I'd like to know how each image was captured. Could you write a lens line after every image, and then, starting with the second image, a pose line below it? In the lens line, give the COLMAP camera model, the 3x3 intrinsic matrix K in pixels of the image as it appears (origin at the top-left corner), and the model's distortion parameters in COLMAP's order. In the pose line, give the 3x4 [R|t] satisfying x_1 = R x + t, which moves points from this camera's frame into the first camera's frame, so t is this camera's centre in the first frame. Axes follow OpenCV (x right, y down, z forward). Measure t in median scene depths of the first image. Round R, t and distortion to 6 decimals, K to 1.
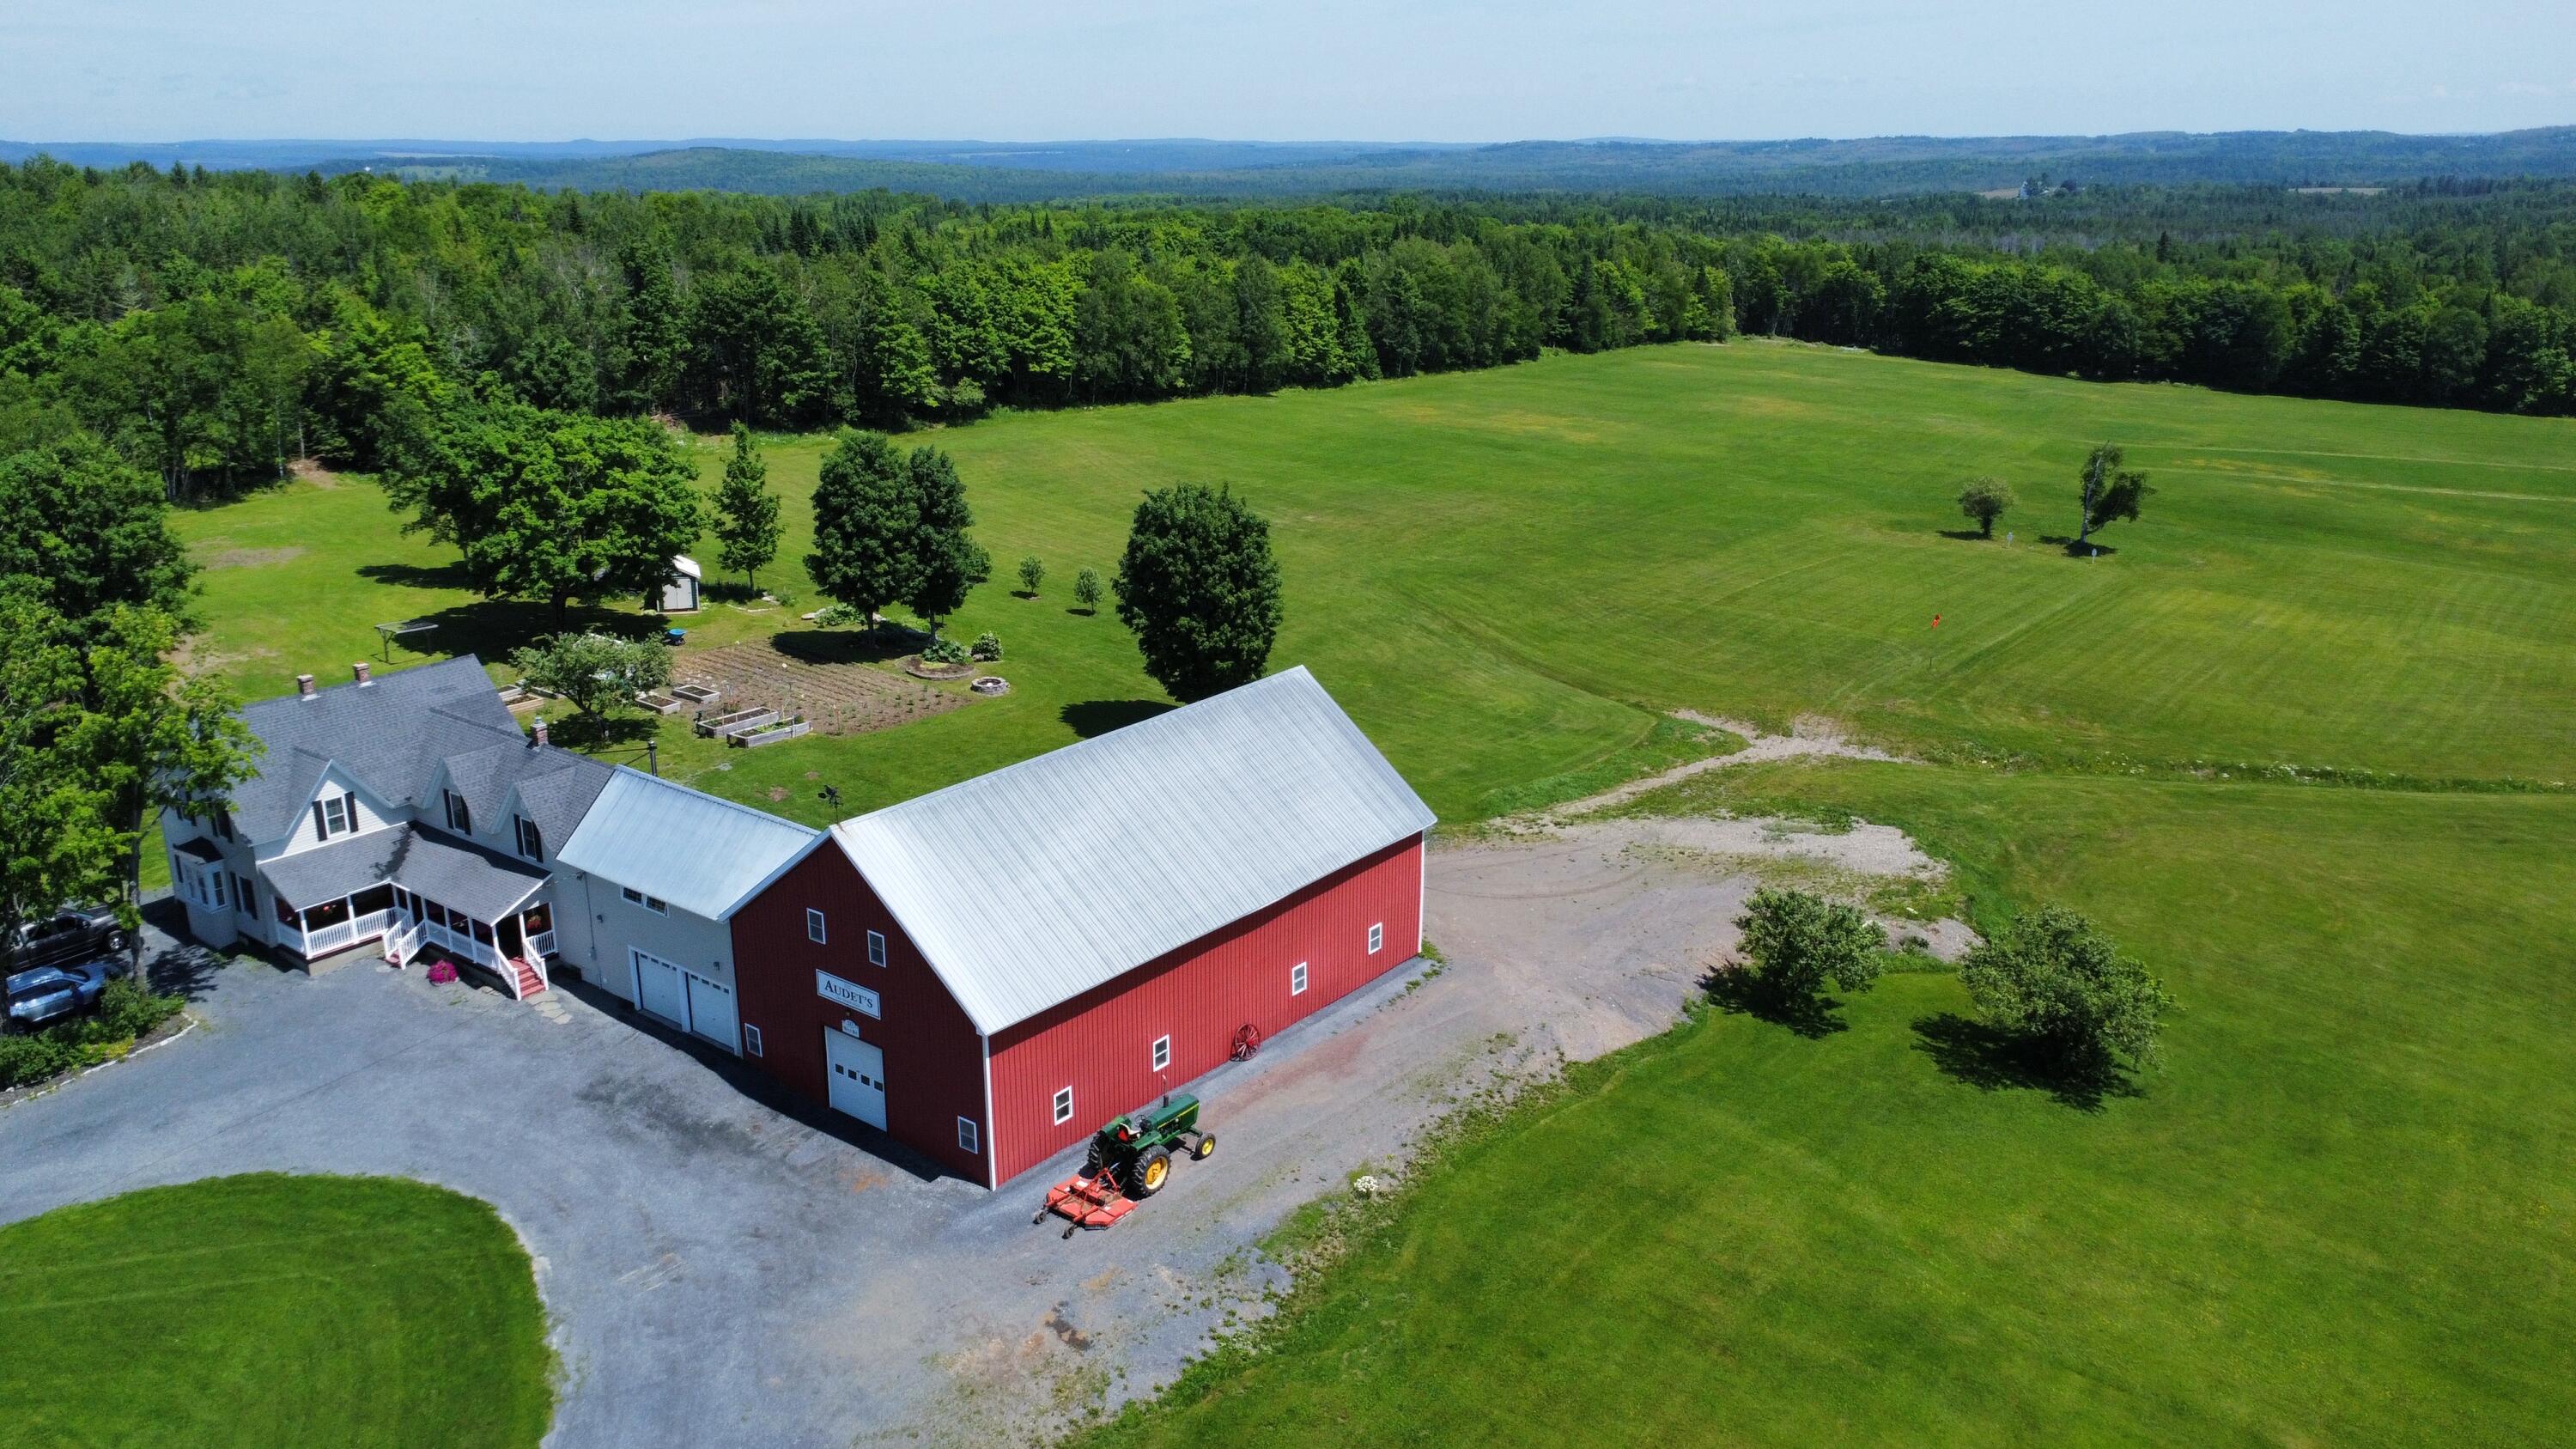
lens RADIAL K [[1913.3, 0, 1278.8], [0, 1913.3, 726.6], [0, 0, 1]] dist [0.011131, 0.002914]
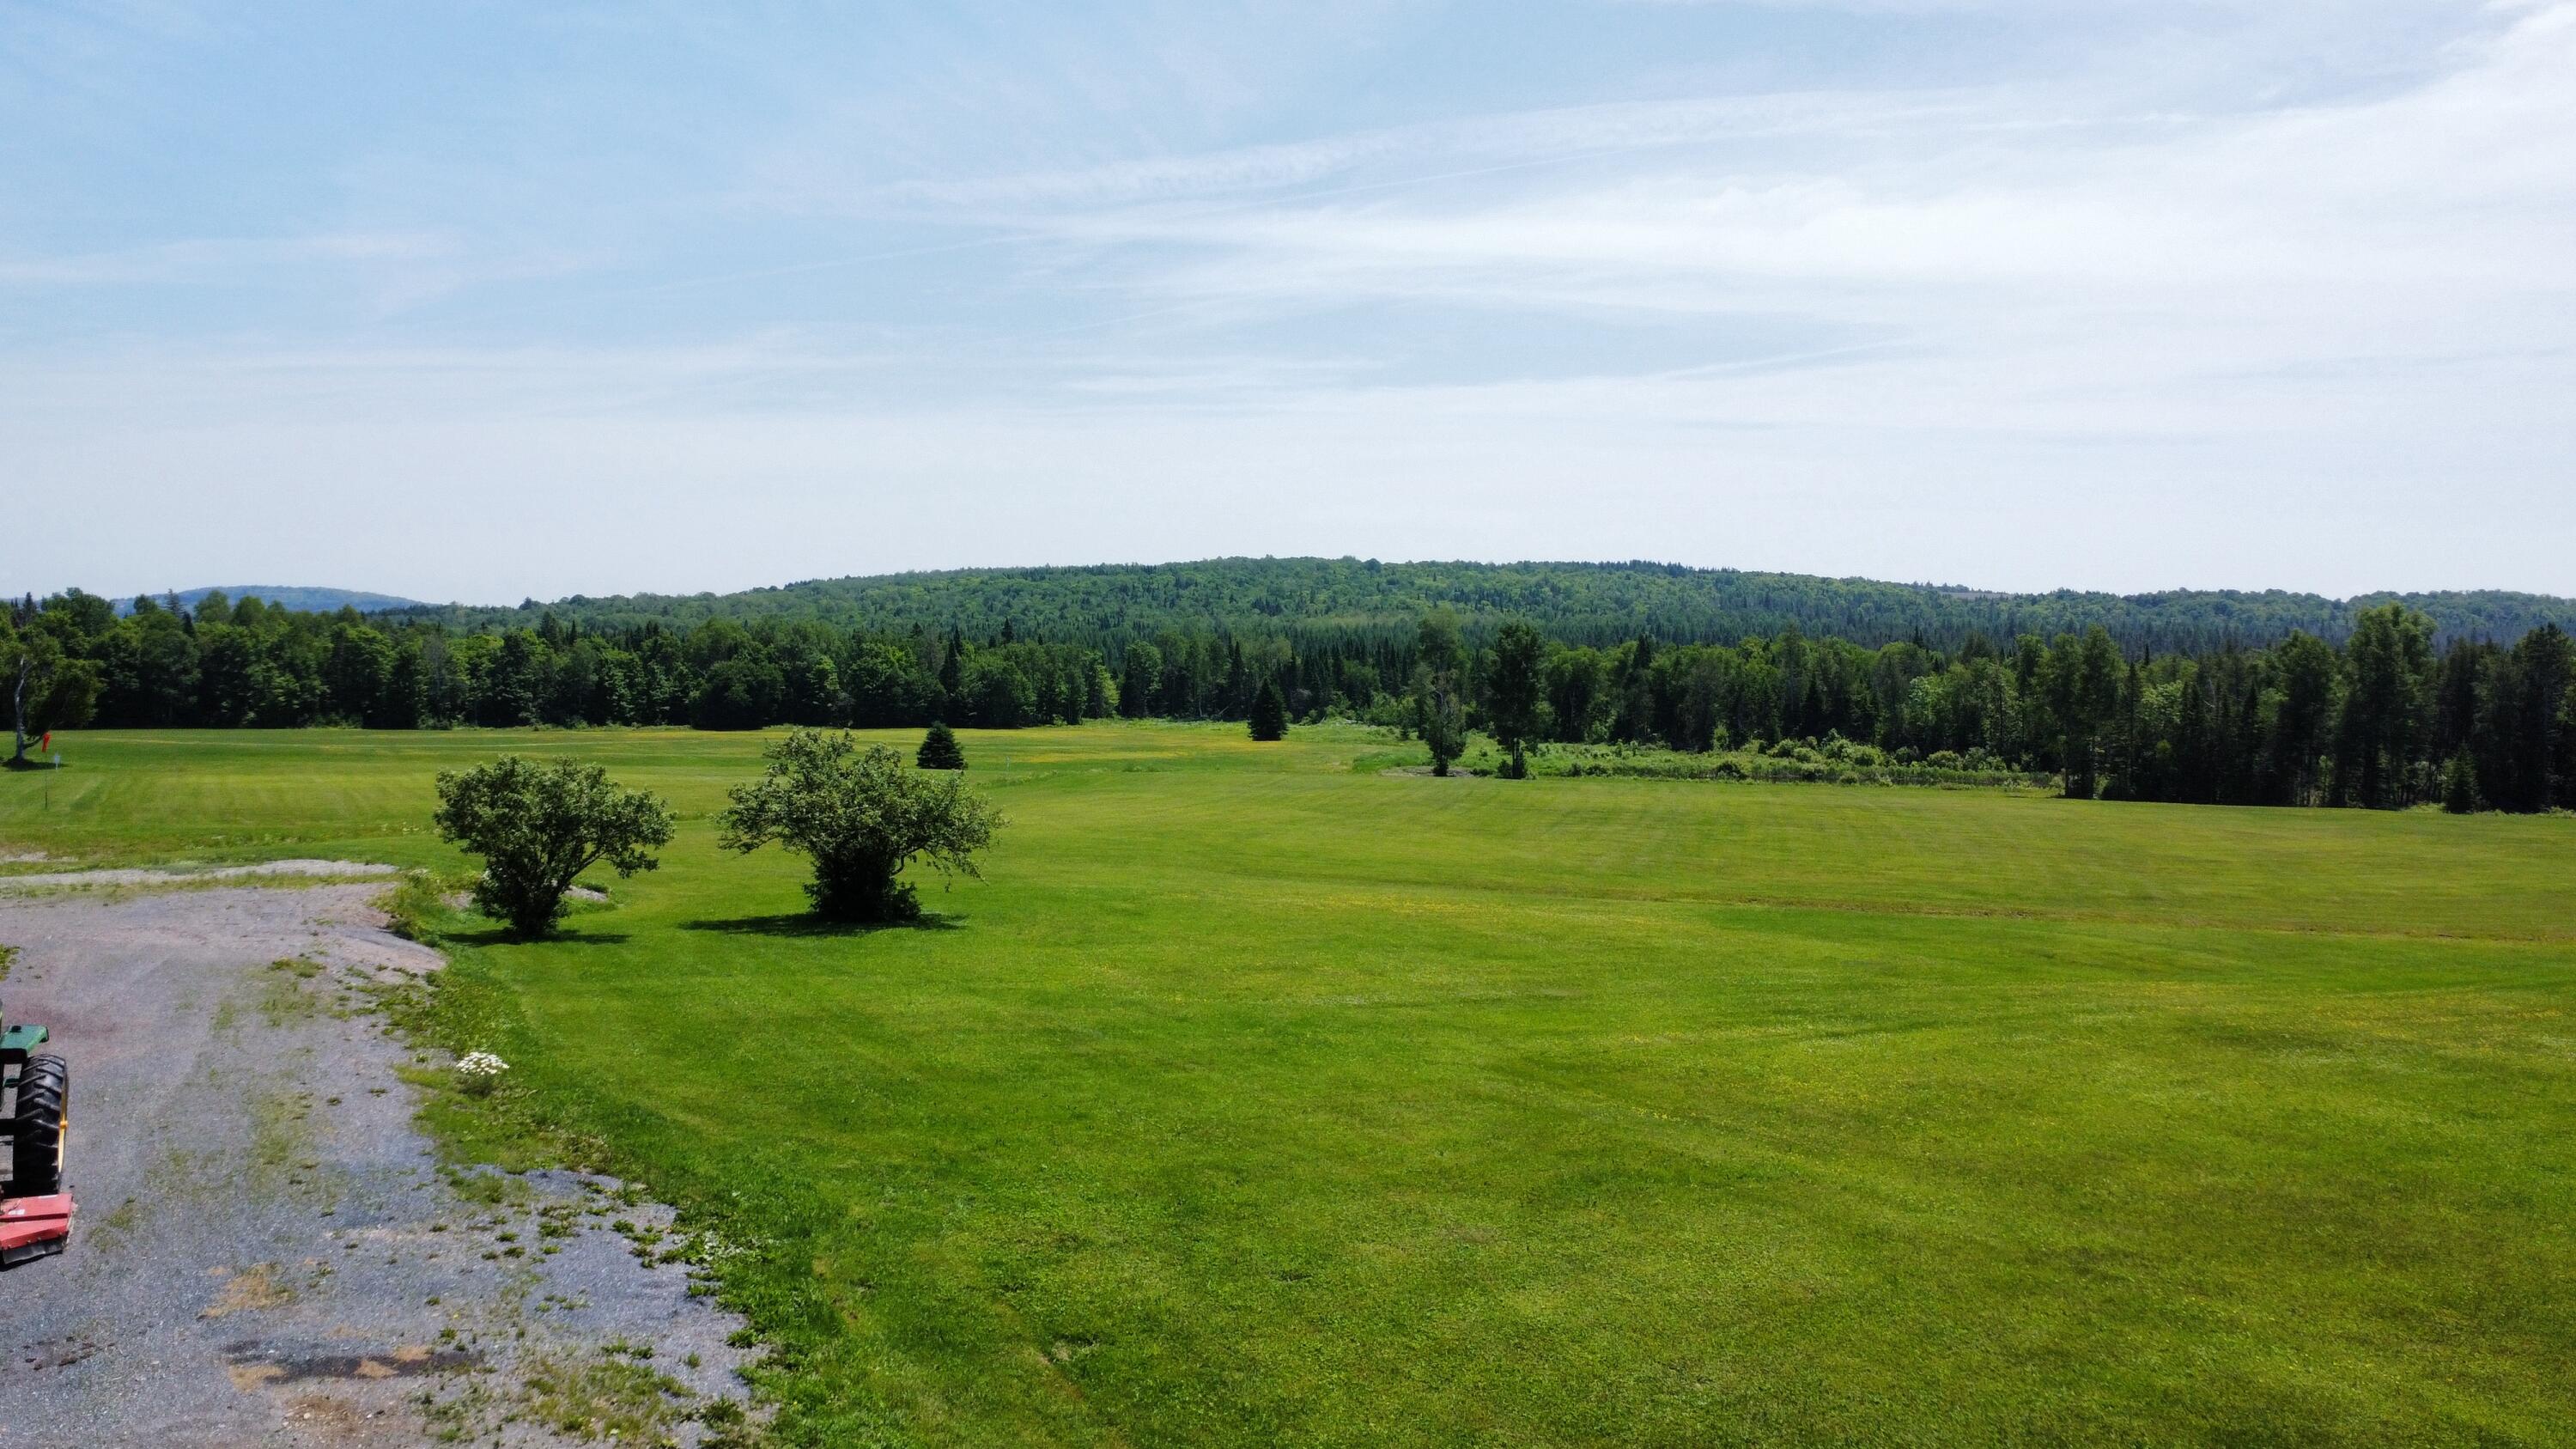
lens RADIAL K [[1913.3, 0, 1279.3], [0, 1913.3, 737.8], [0, 0, 1]] dist [0.011131, 0.002914]
pose [[0.403237, -0.050804, 0.913684, -0.158826], [0.262760, 0.962839, -0.062427, 0.130404], [-0.876560, 0.265253, 0.401602, 0.336216]]
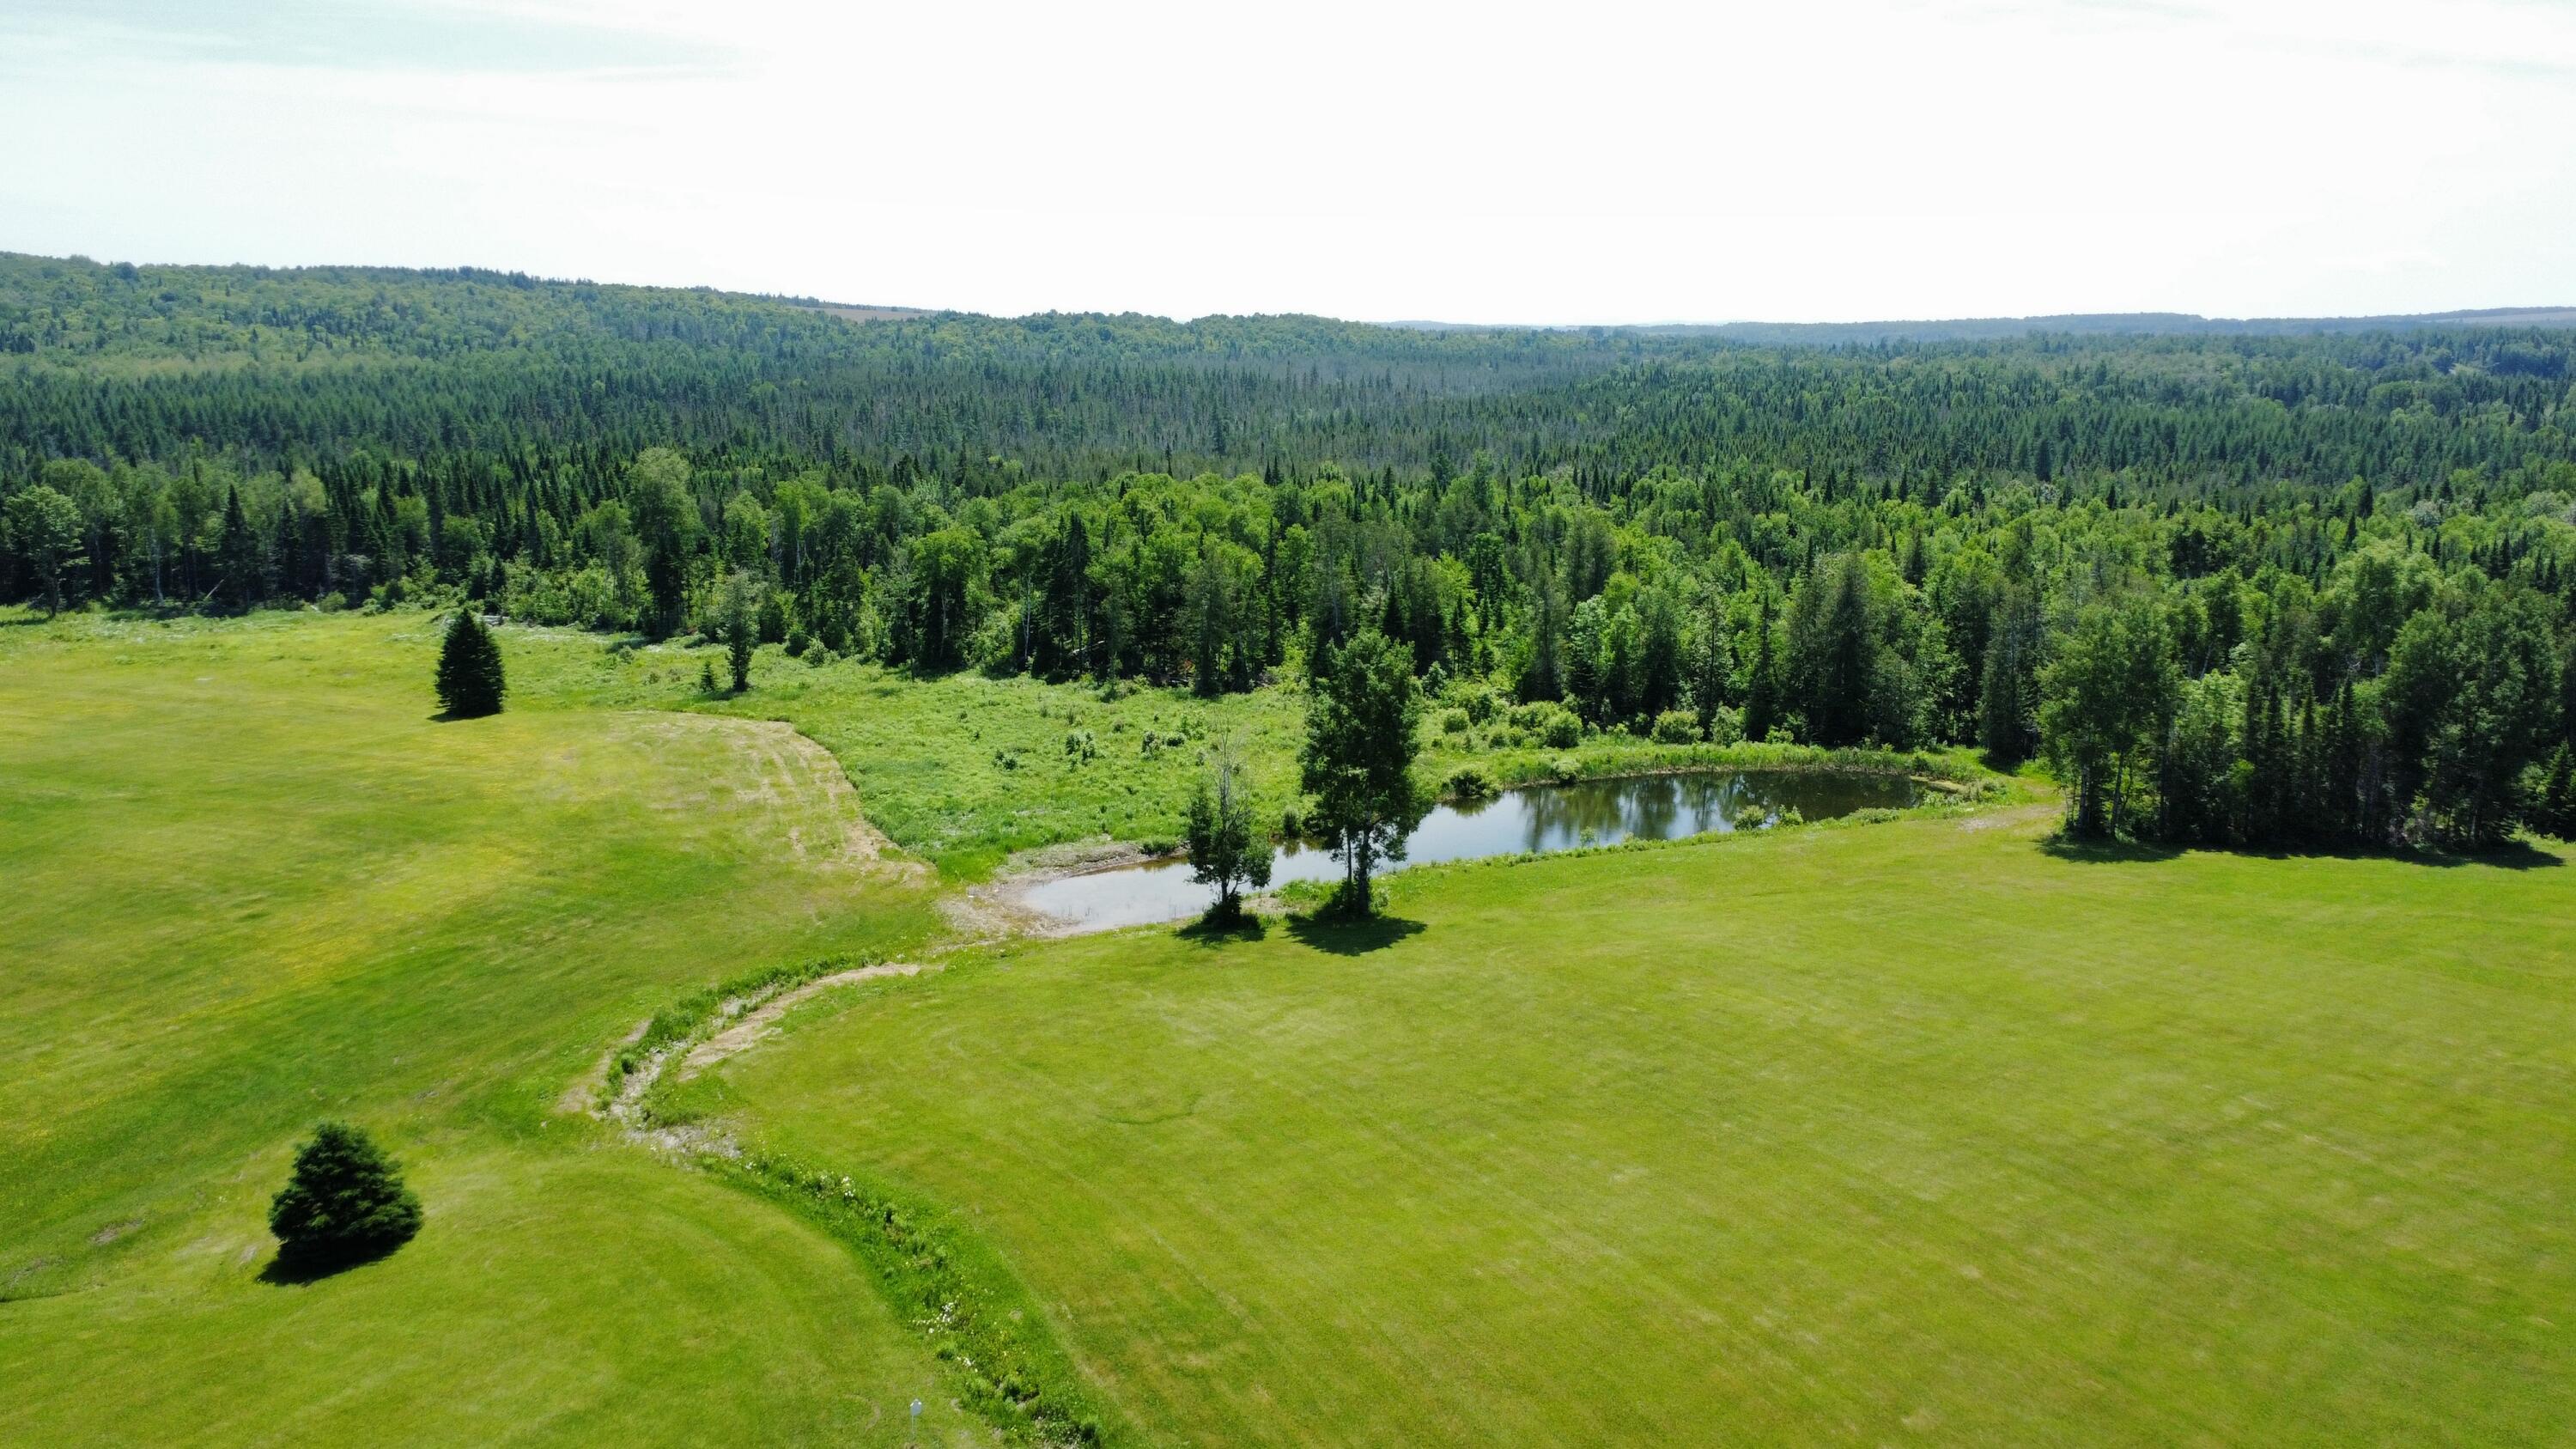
lens RADIAL K [[1913.3, 0, 1294.6], [0, 1913.3, 728.2], [0, 0, 1]] dist [0.011131, 0.002914]
pose [[-0.202987, -0.199993, 0.958540, 0.668363], [0.279510, 0.926355, 0.252469, -0.256669], [-0.938440, 0.319169, -0.132138, 1.043942]]
